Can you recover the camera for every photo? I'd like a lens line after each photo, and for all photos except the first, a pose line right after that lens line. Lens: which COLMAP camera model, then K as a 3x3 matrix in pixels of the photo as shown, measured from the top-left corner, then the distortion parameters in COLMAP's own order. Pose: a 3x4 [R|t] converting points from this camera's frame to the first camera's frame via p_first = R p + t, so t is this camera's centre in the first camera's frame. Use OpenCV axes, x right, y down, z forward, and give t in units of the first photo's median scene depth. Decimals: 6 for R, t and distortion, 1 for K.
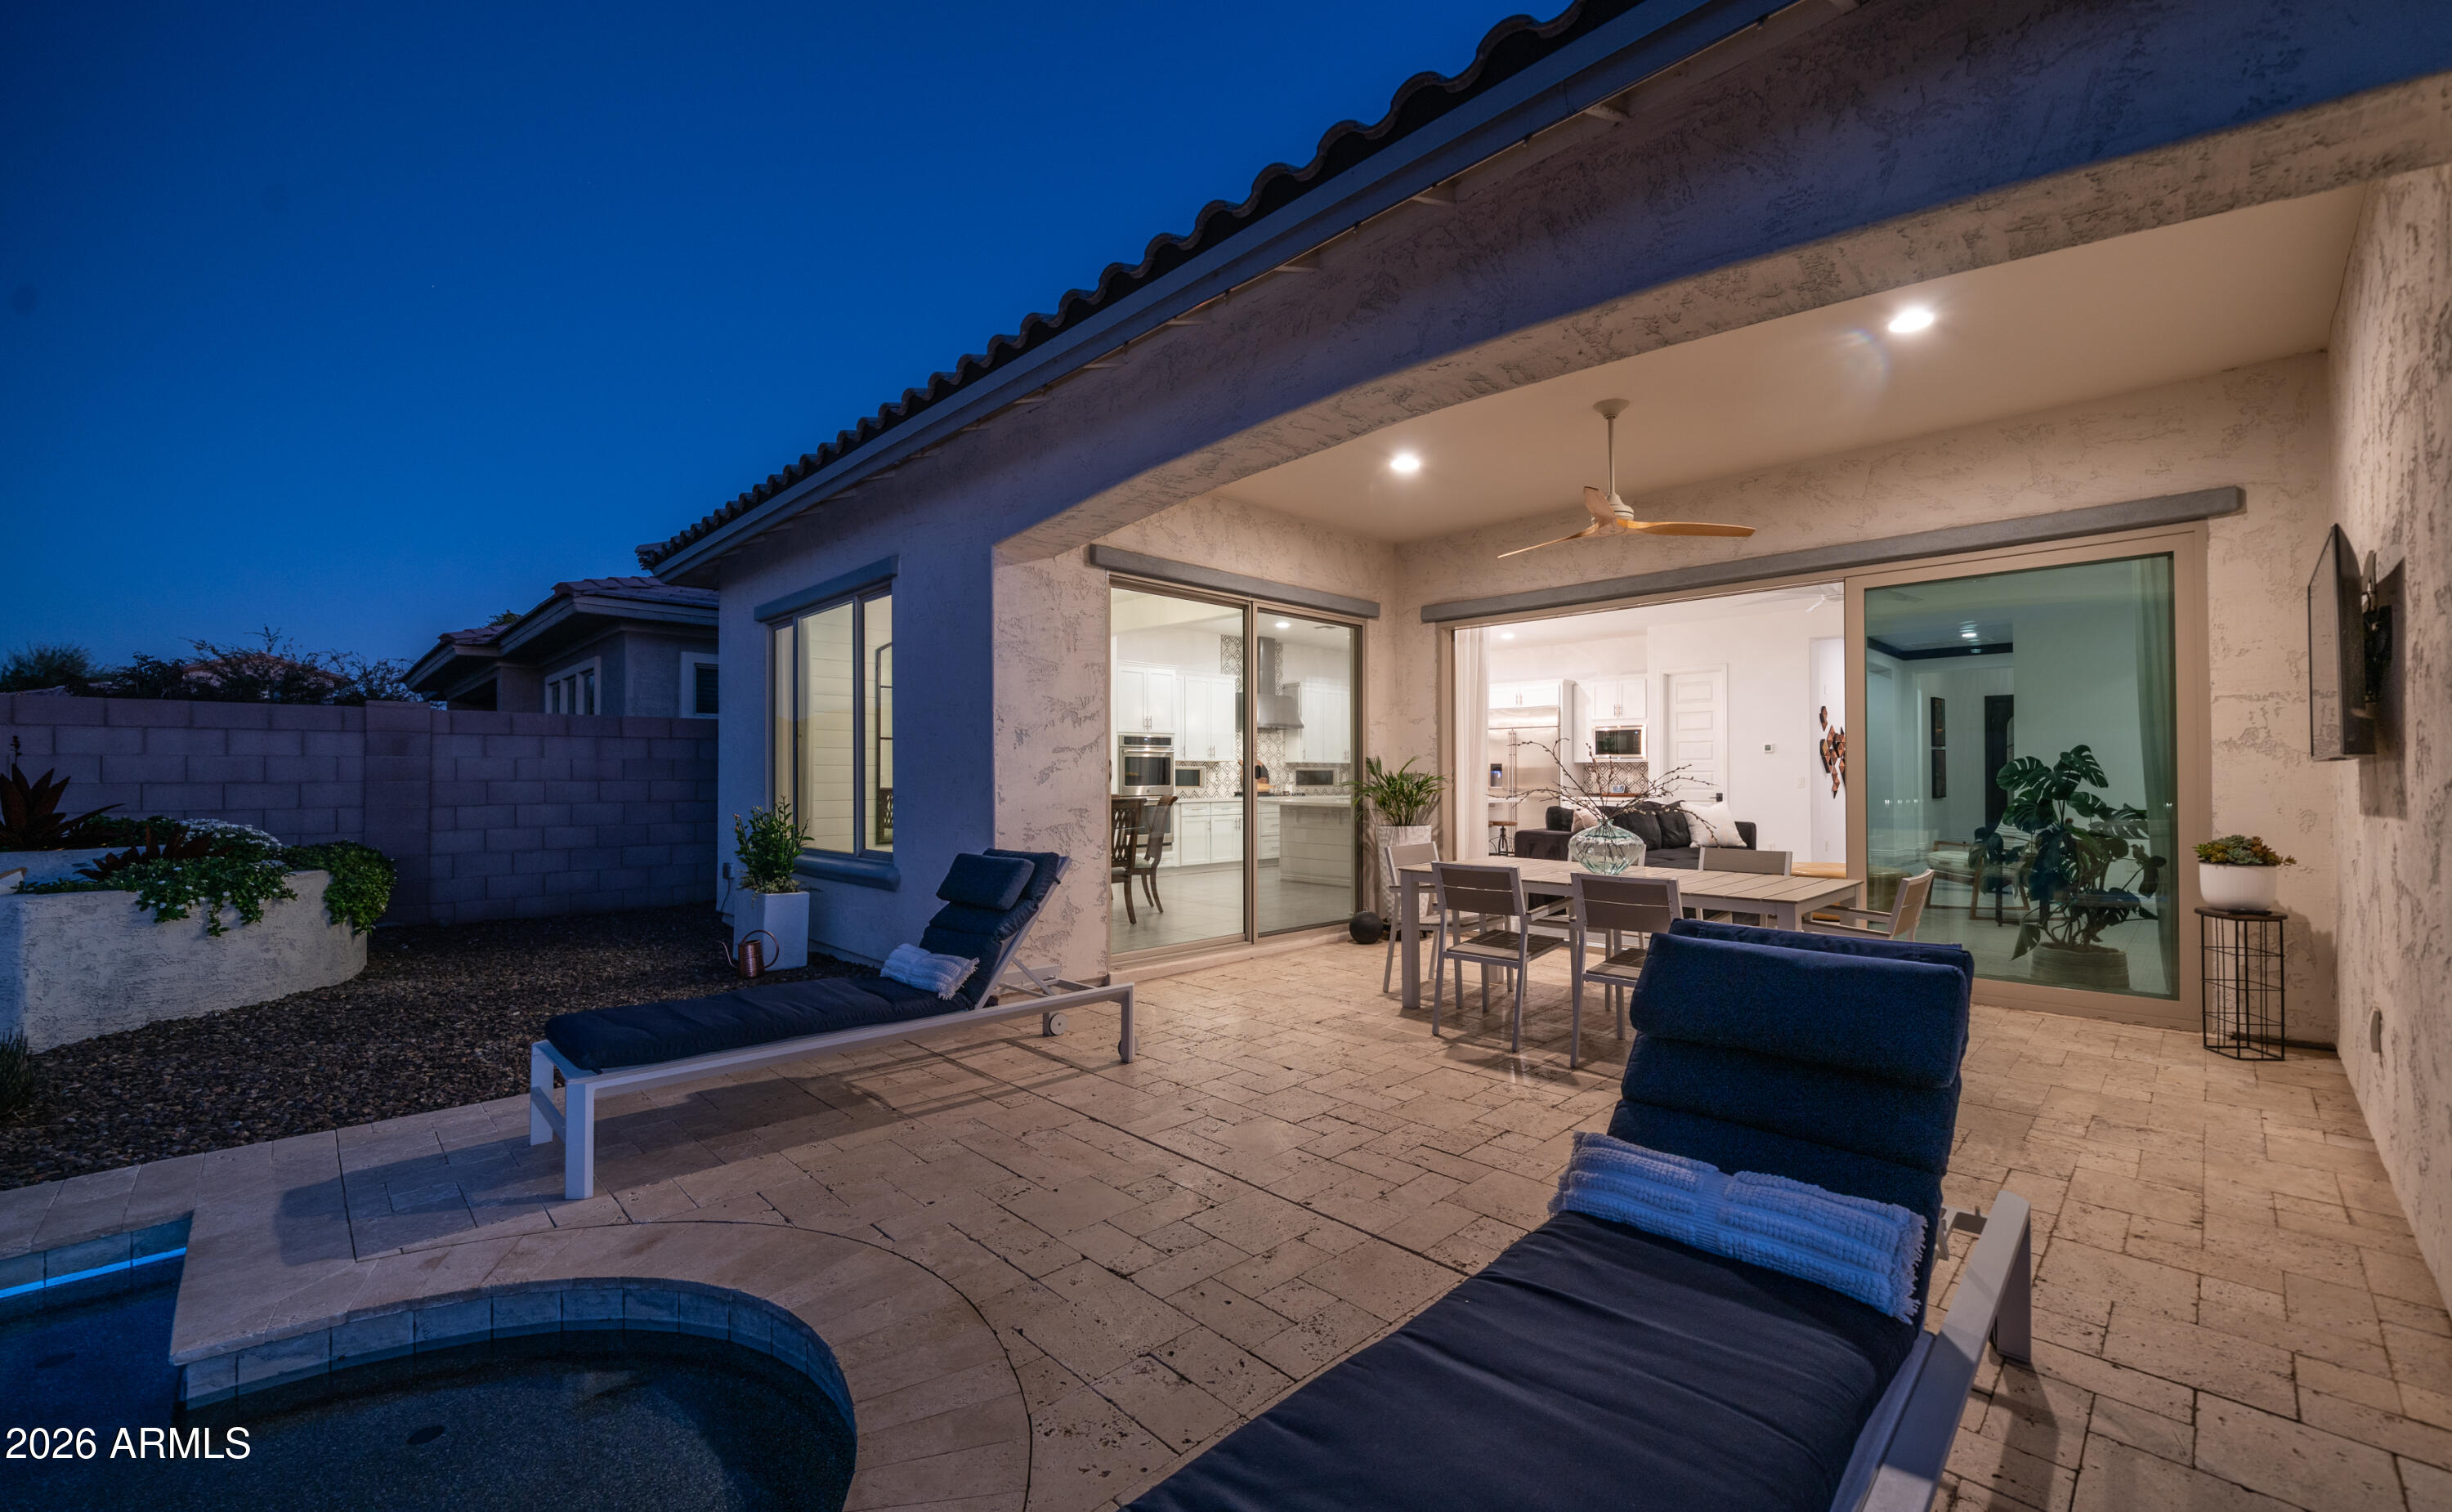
lens RADIAL K [[959.7, 0, 1308.6], [0, 959.7, 770.7], [0, 0, 1]] dist [-0.003334, 0.000063]
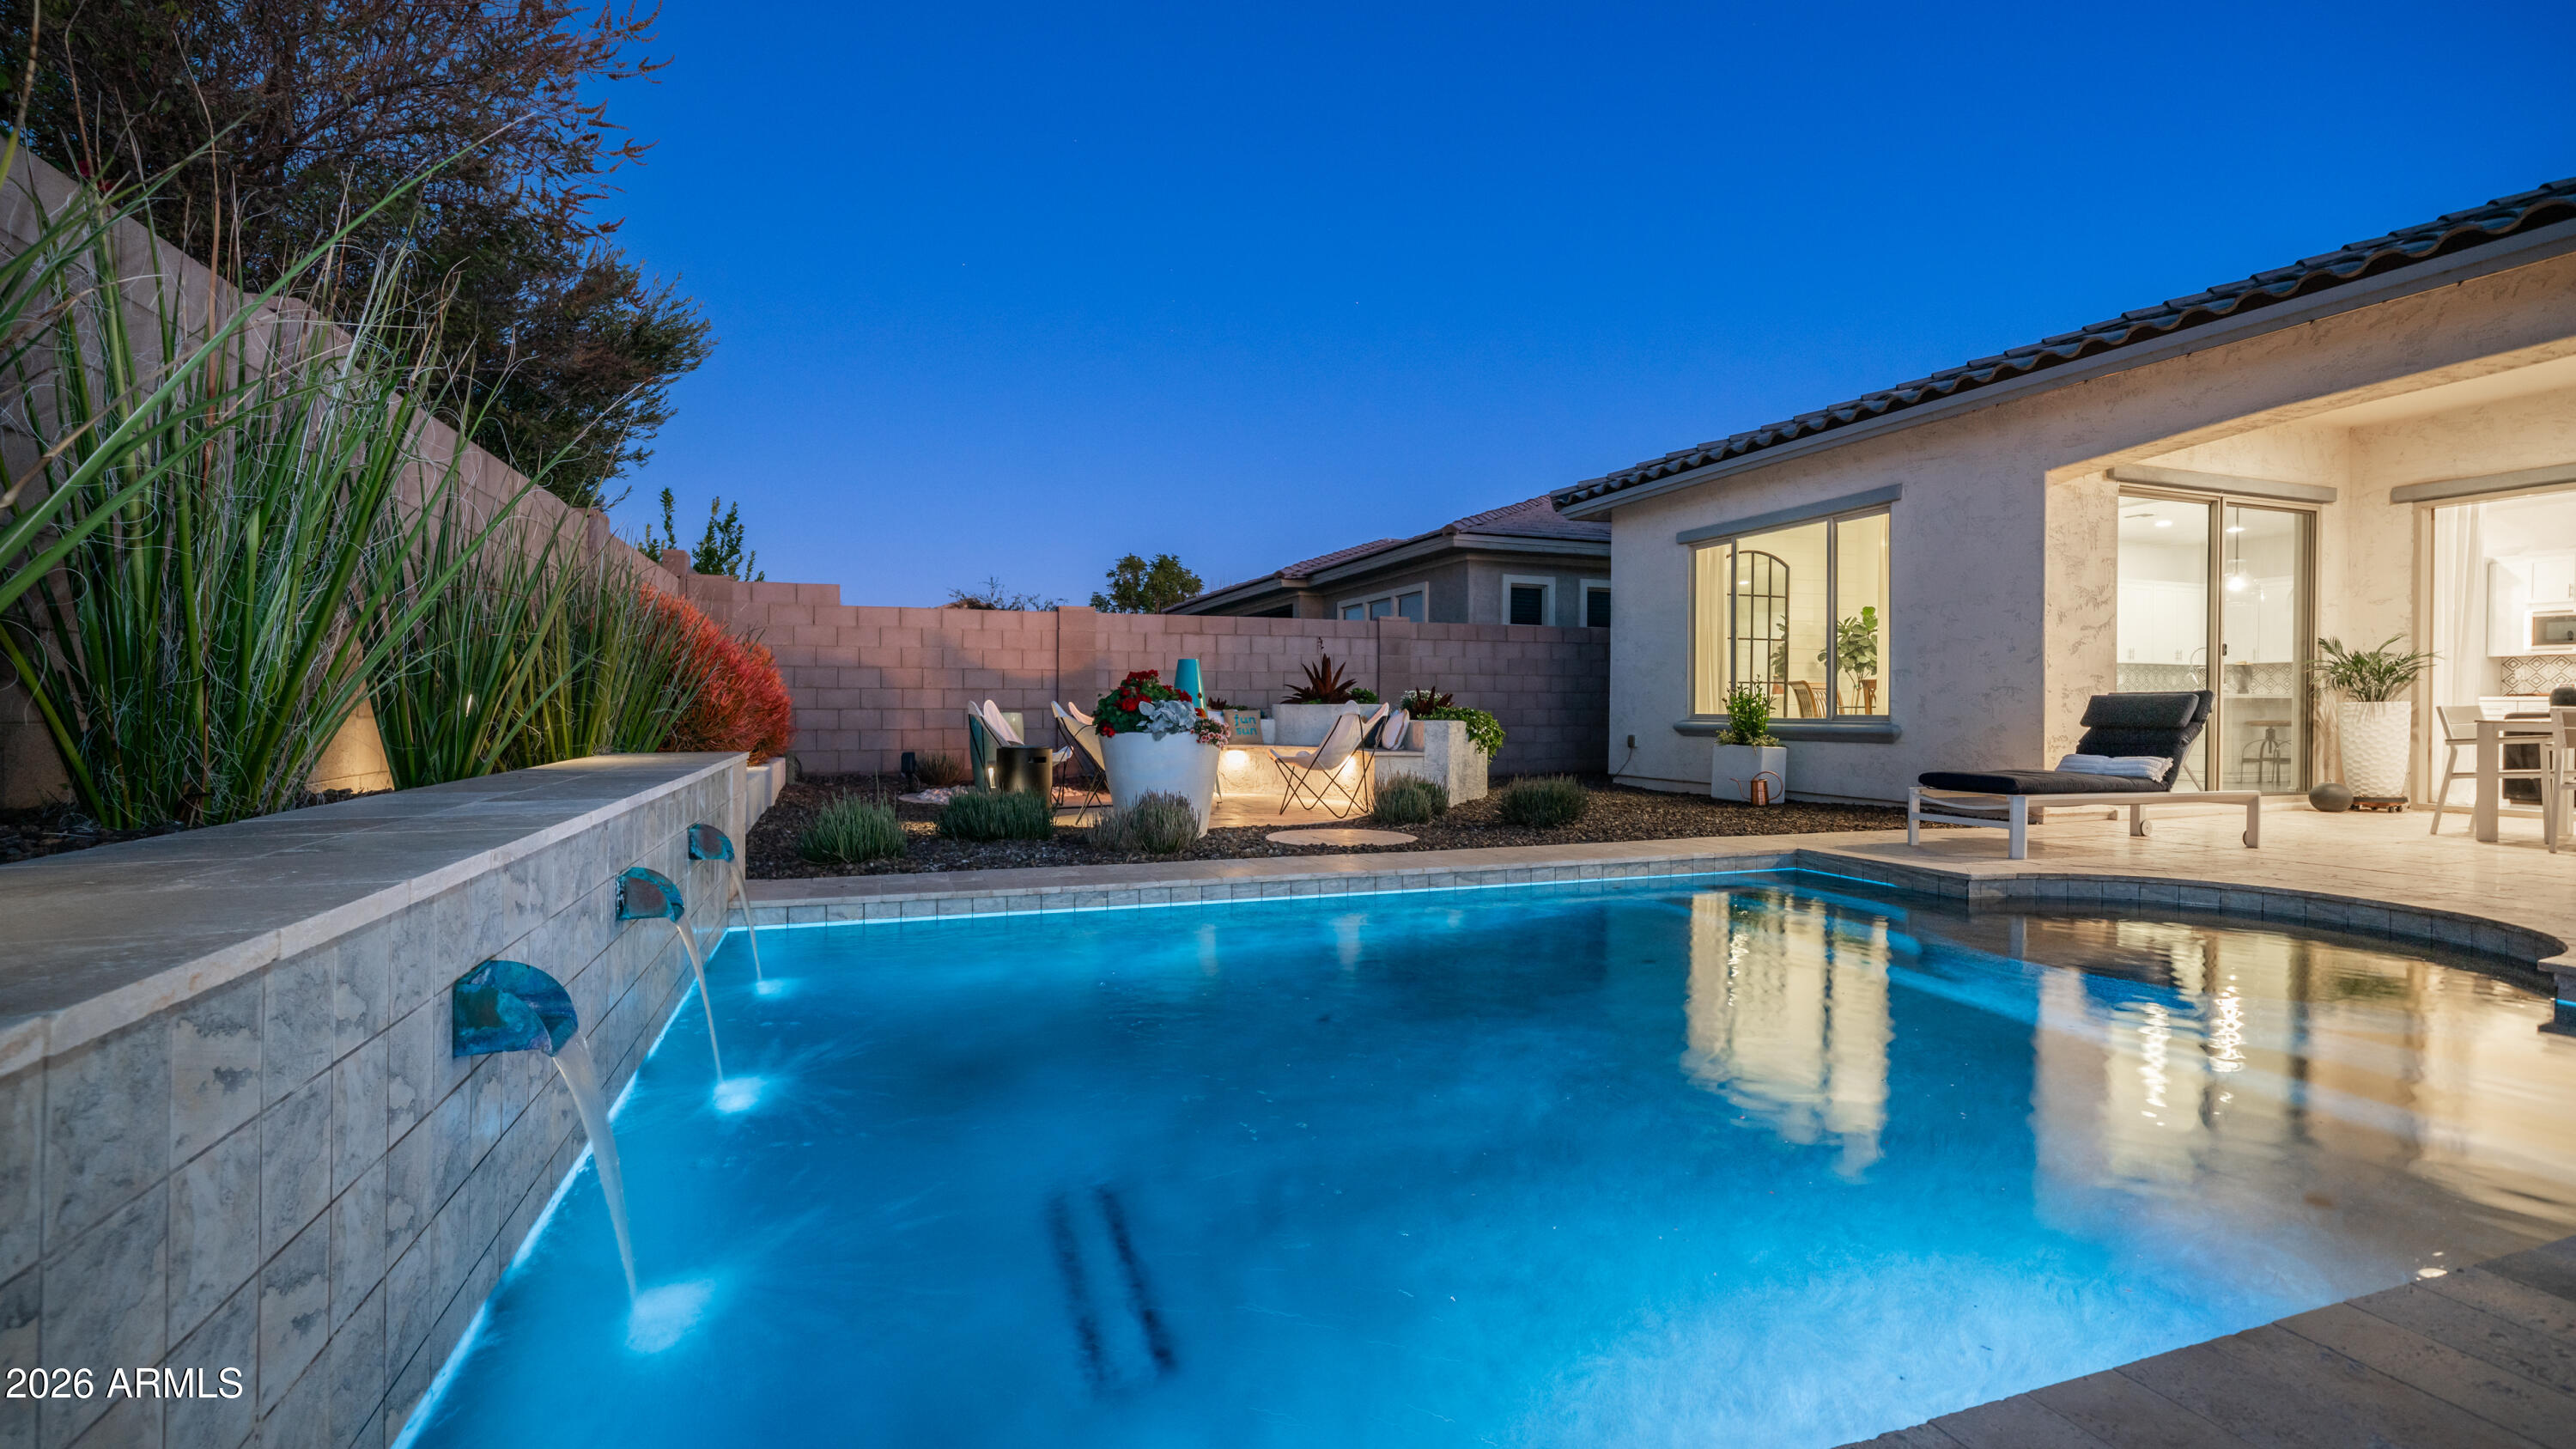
lens RADIAL K [[1089.9, 0, 1278.5], [0, 1089.9, 715.1], [0, 0, 1]] dist [-0.000014, 0.000677]
pose [[0.891954, 0.009175, -0.452032, -0.518258], [-0.003084, 0.999894, 0.014210, 0.070466], [0.452115, -0.011281, 0.891888, -0.709184]]
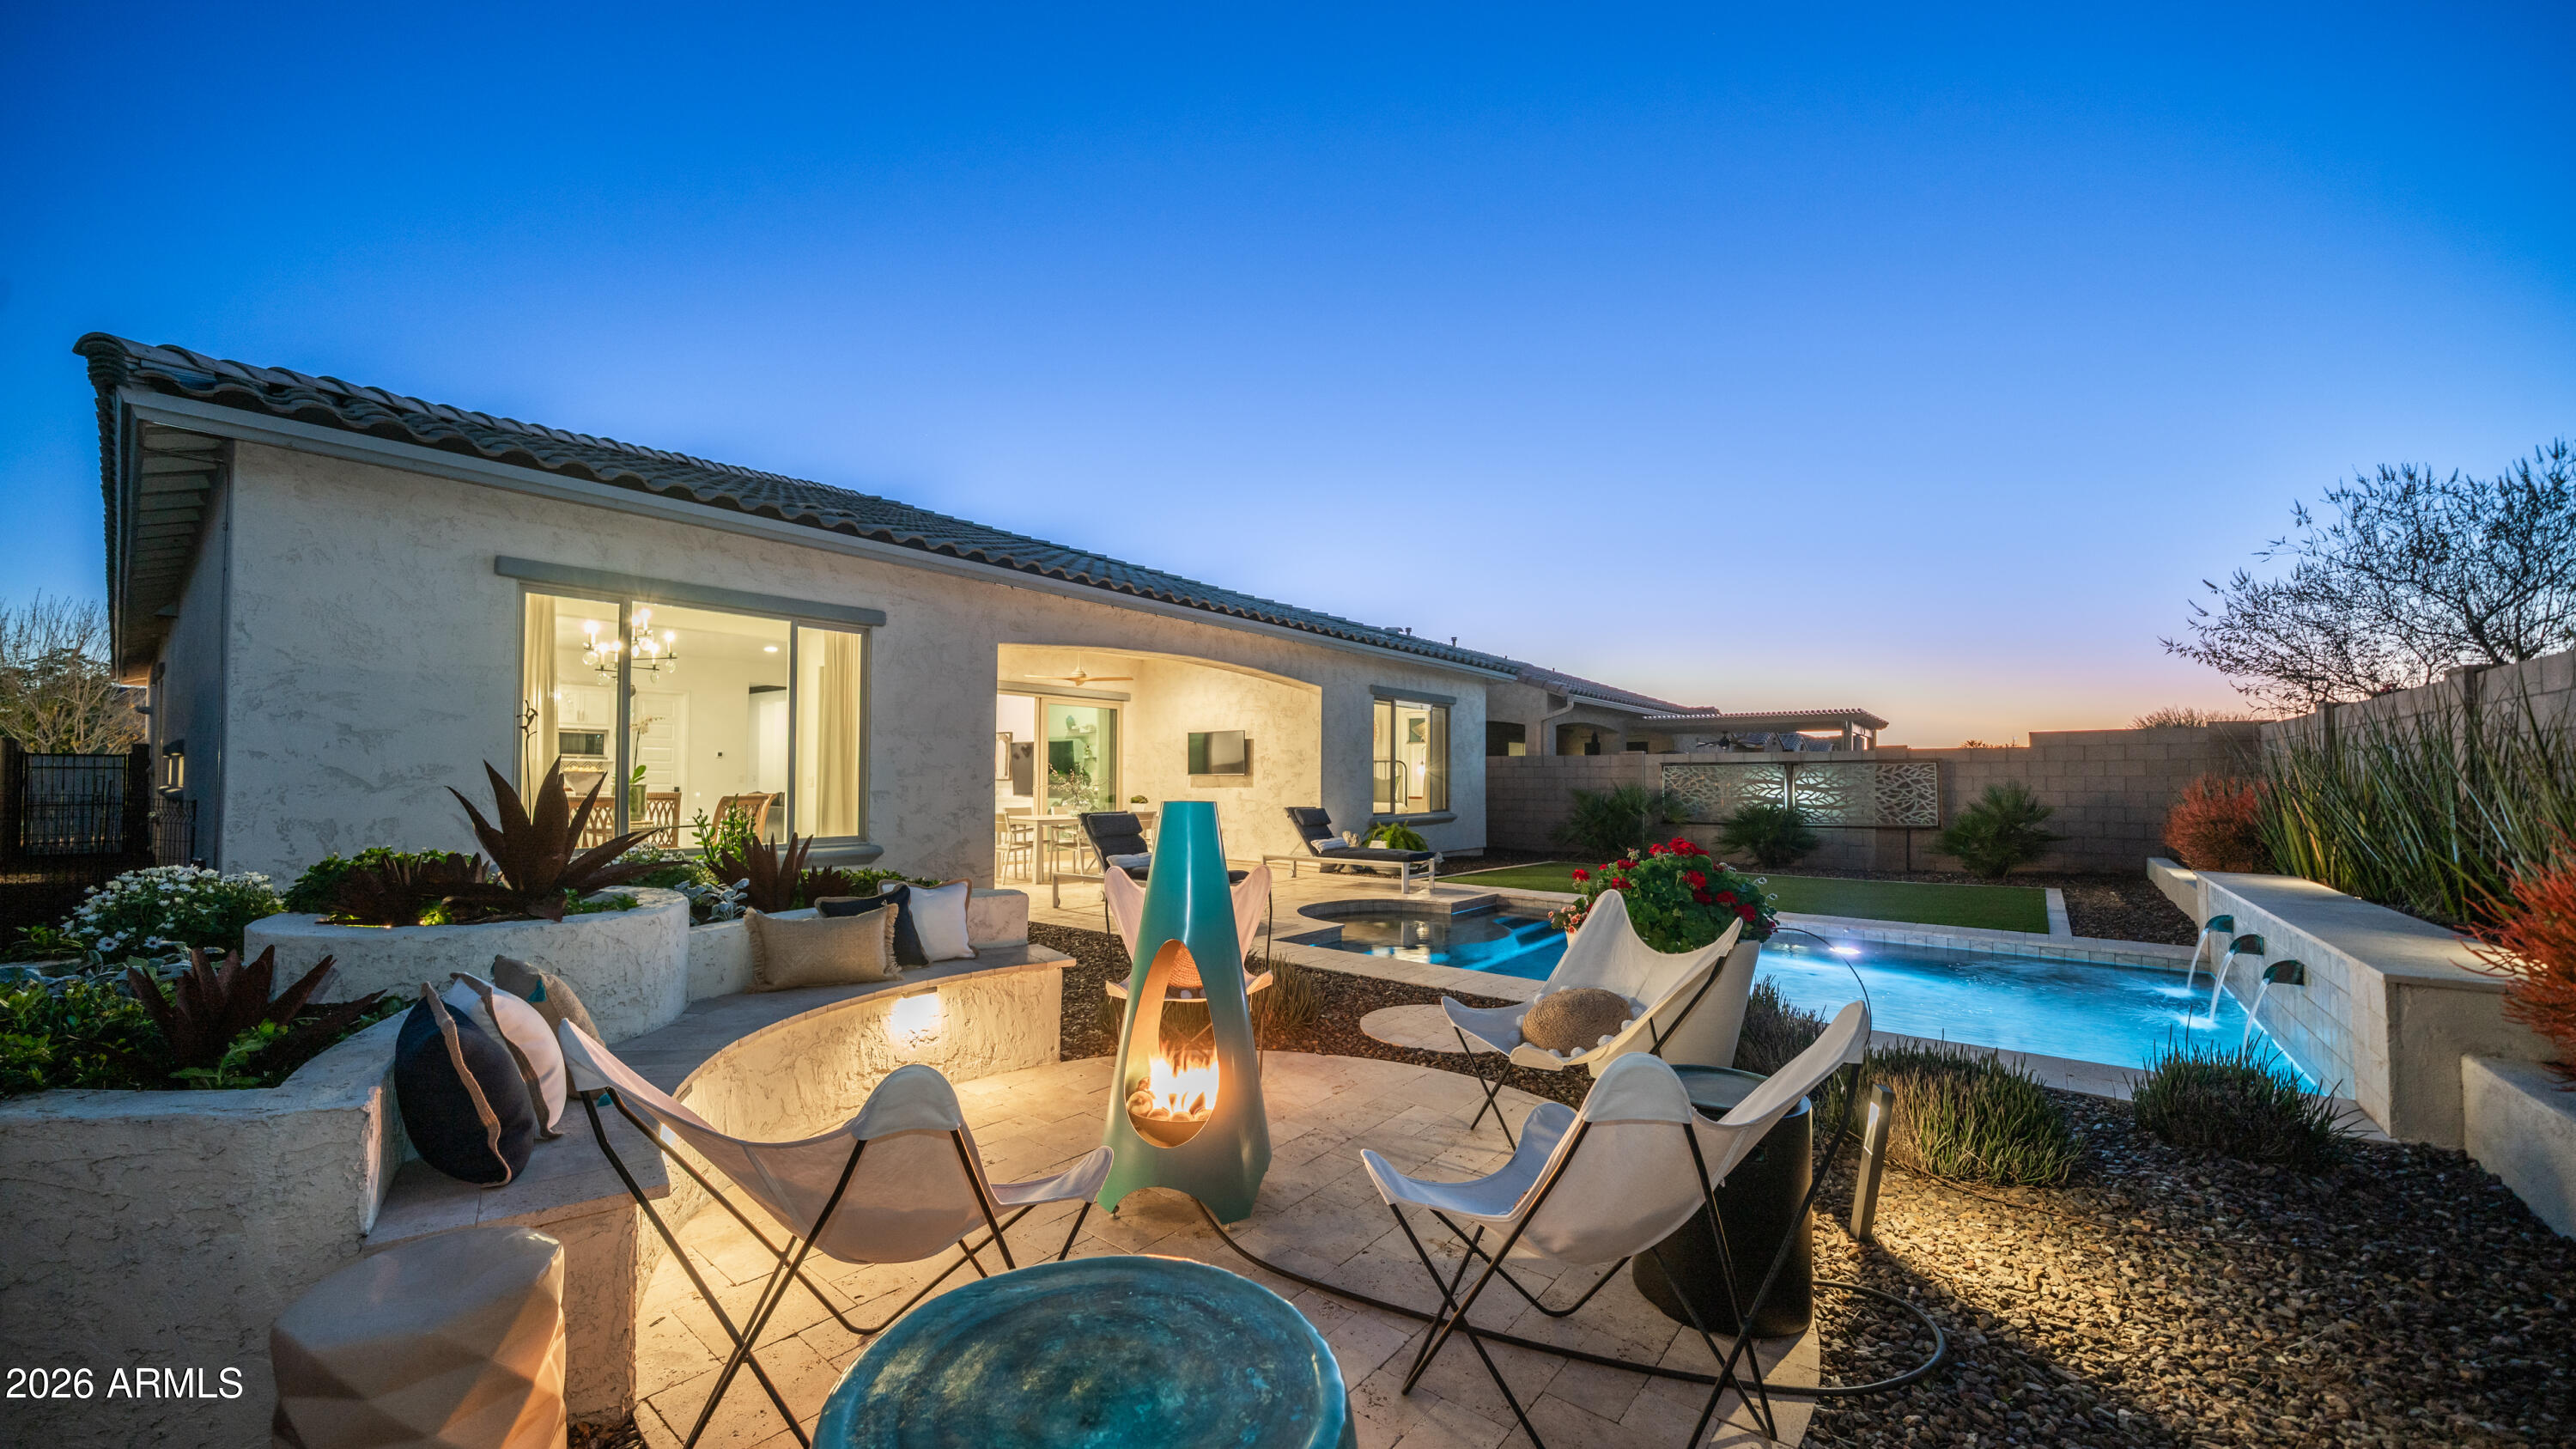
lens RADIAL K [[938.8, 0, 1238.9], [0, 938.8, 752.5], [0, 0, 1]] dist [-0.006186, -0.000112]
pose [[-0.055740, 0.026629, 0.998090, -1.781366], [-0.014209, 0.999522, -0.027461, 0.000991], [-0.998344, -0.015713, -0.055335, 0.582681]]
